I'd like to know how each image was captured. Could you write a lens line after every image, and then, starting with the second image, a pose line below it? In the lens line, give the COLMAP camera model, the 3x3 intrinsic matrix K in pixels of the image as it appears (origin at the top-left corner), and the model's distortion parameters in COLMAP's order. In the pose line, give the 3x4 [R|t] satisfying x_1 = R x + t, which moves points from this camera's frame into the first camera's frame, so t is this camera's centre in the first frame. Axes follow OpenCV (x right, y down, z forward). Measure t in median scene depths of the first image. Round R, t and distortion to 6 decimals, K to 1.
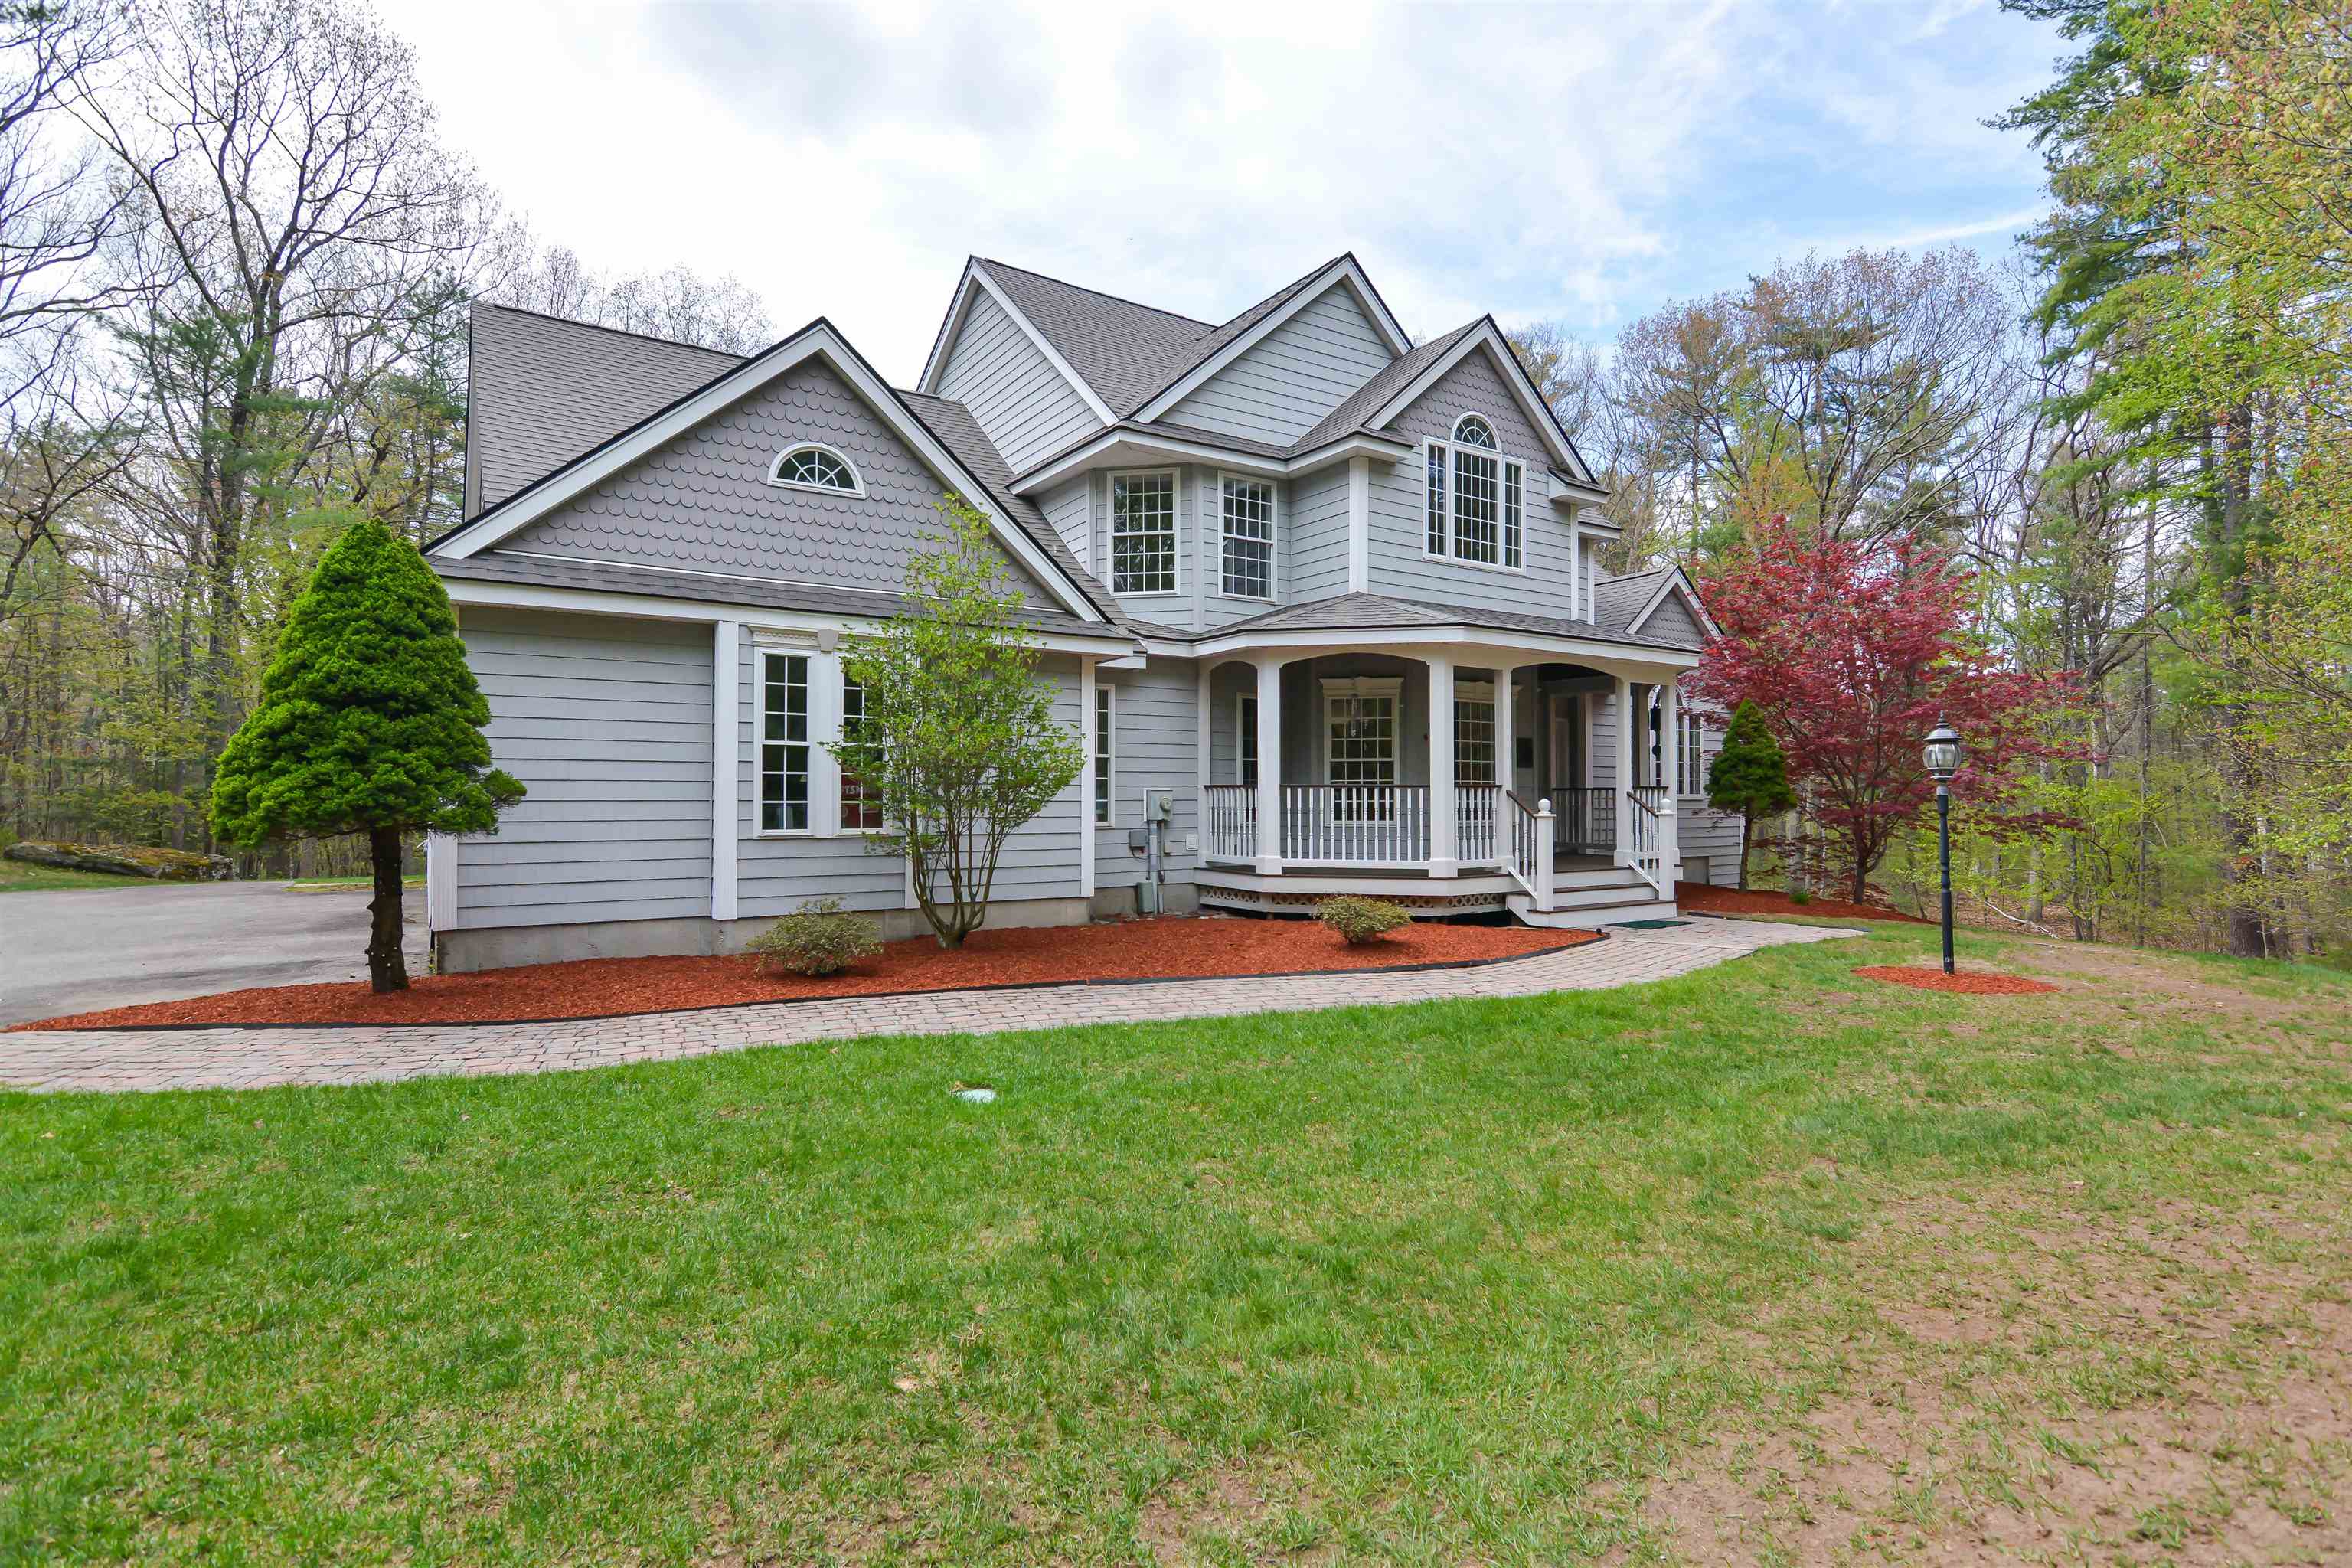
lens RADIAL K [[1128.4, 0, 1181.0], [0, 1128.4, 782.5], [0, 0, 1]] dist [0.016445, -0.002306]
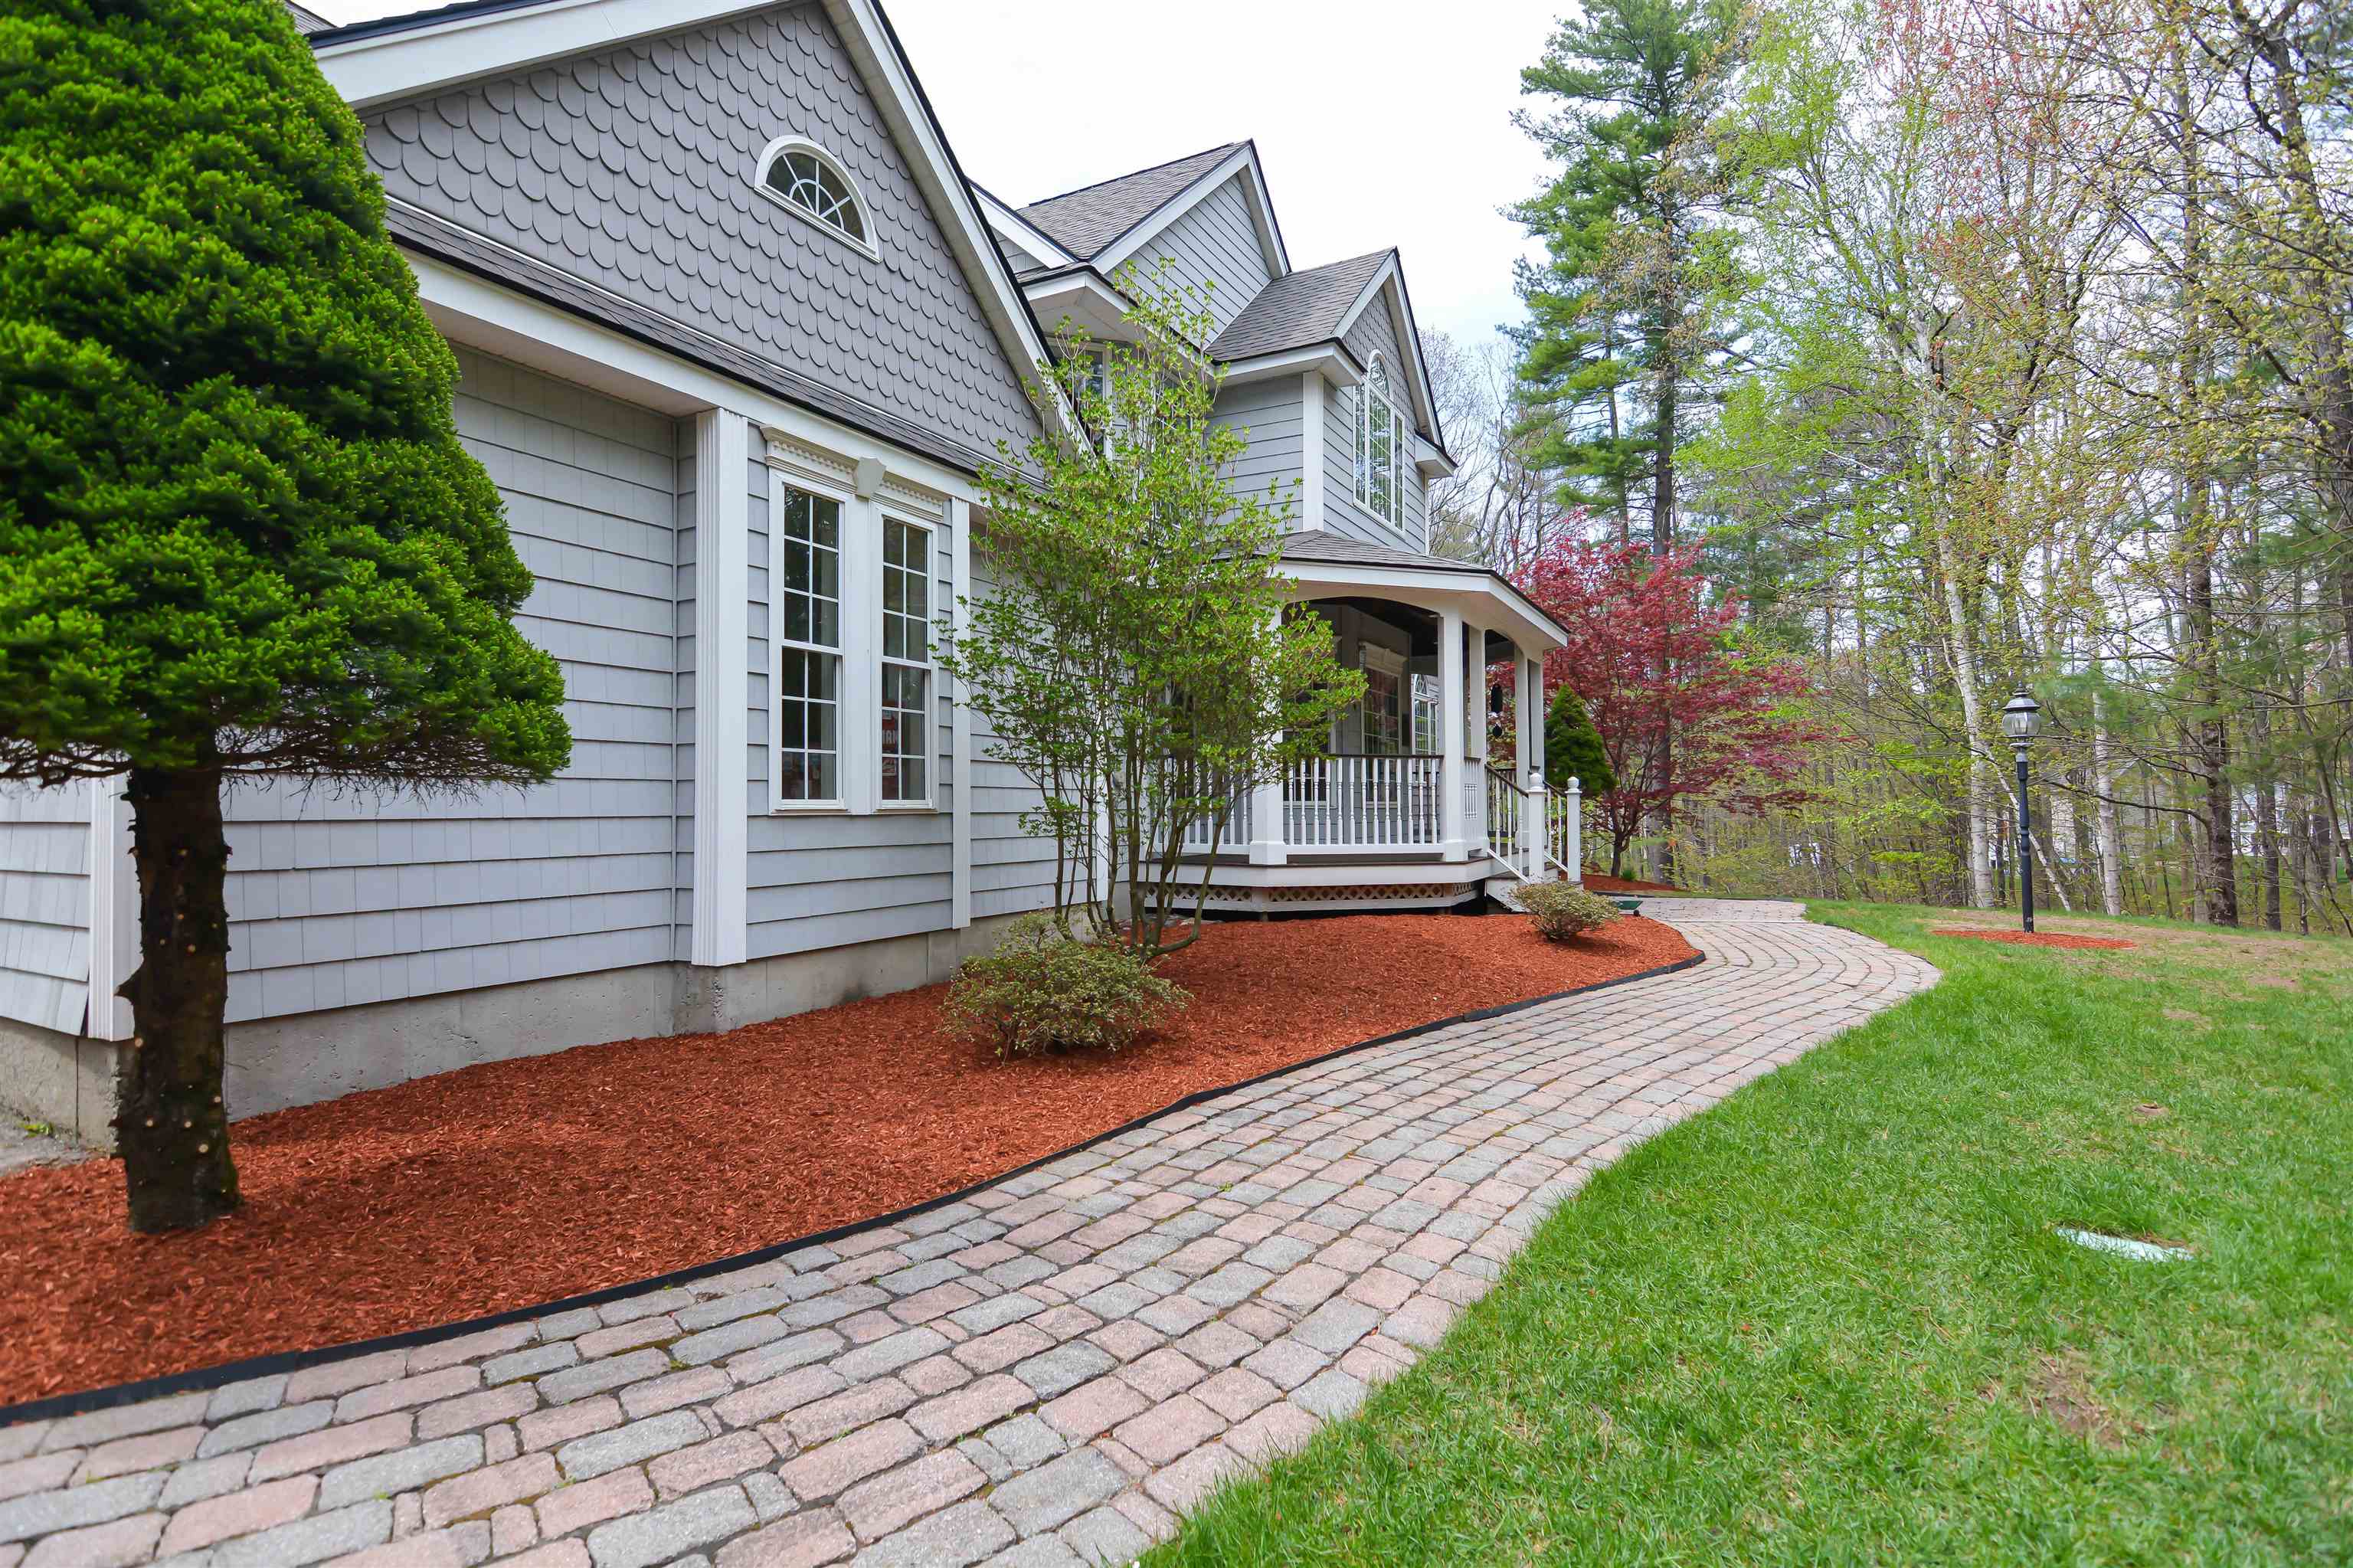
lens RADIAL K [[1128.9, 0, 1177.5], [0, 1128.9, 780.3], [0, 0, 1]] dist [0.016445, -0.002306]
pose [[0.880616, 0.006205, 0.473791, -0.444917], [-0.002095, 0.999955, -0.009202, 0.035882], [-0.473827, 0.007111, 0.880589, 0.402266]]
